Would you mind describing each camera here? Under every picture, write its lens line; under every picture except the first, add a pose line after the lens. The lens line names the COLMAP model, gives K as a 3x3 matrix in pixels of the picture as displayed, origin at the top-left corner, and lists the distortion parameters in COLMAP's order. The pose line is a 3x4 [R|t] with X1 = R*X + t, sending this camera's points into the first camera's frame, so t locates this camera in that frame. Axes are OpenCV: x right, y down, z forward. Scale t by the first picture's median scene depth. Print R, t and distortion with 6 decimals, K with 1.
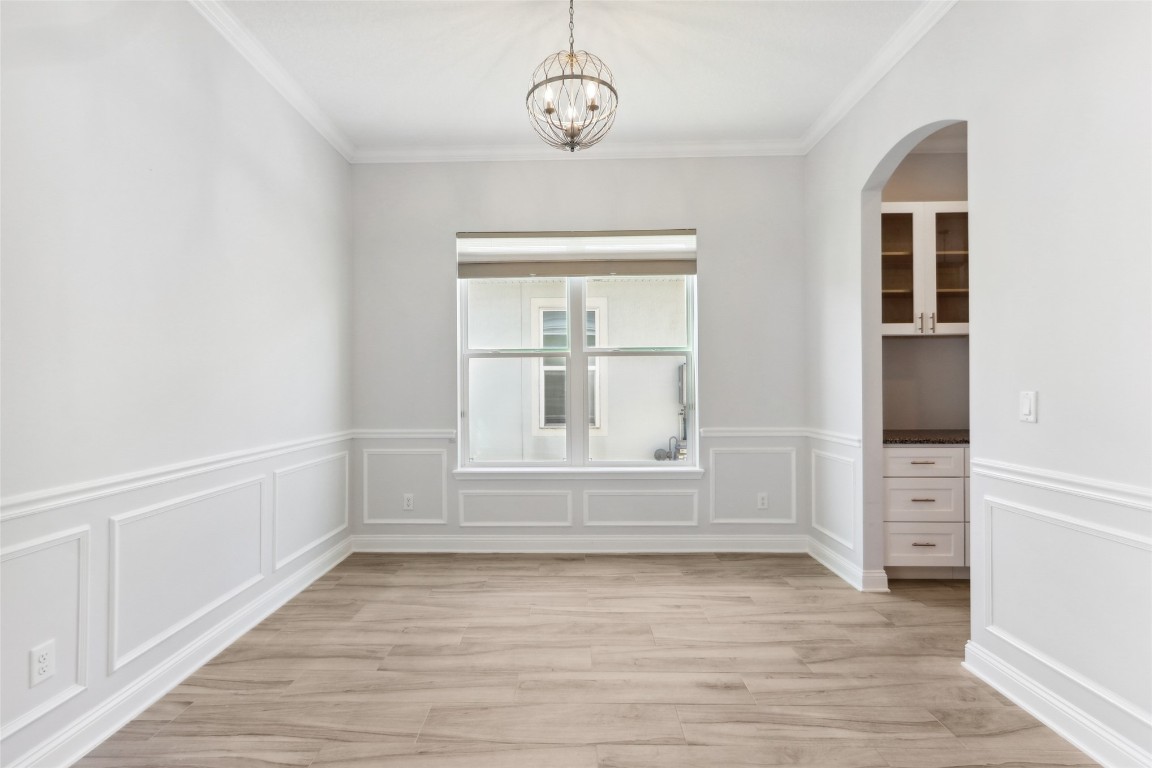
lens RADIAL K [[539.0, 0, 569.2], [0, 539.0, 392.0], [0, 0, 1]] dist [-0.000095, 0.001533]
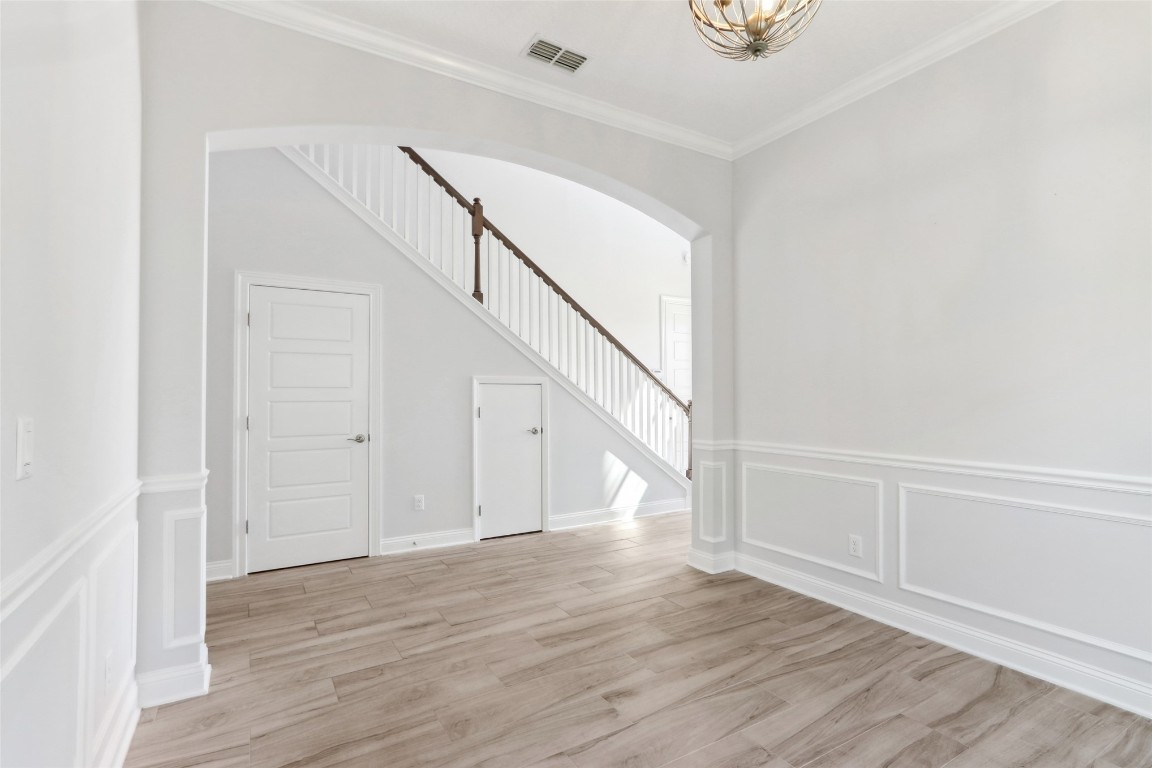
lens RADIAL K [[539.0, 0, 573.1], [0, 539.0, 382.3], [0, 0, 1]] dist [-0.000095, 0.001533]
pose [[-0.838997, -0.005383, -0.544110, 0.662865], [-0.004878, 0.999985, -0.002371, -0.035635], [0.544114, 0.000665, -0.839011, 1.622432]]
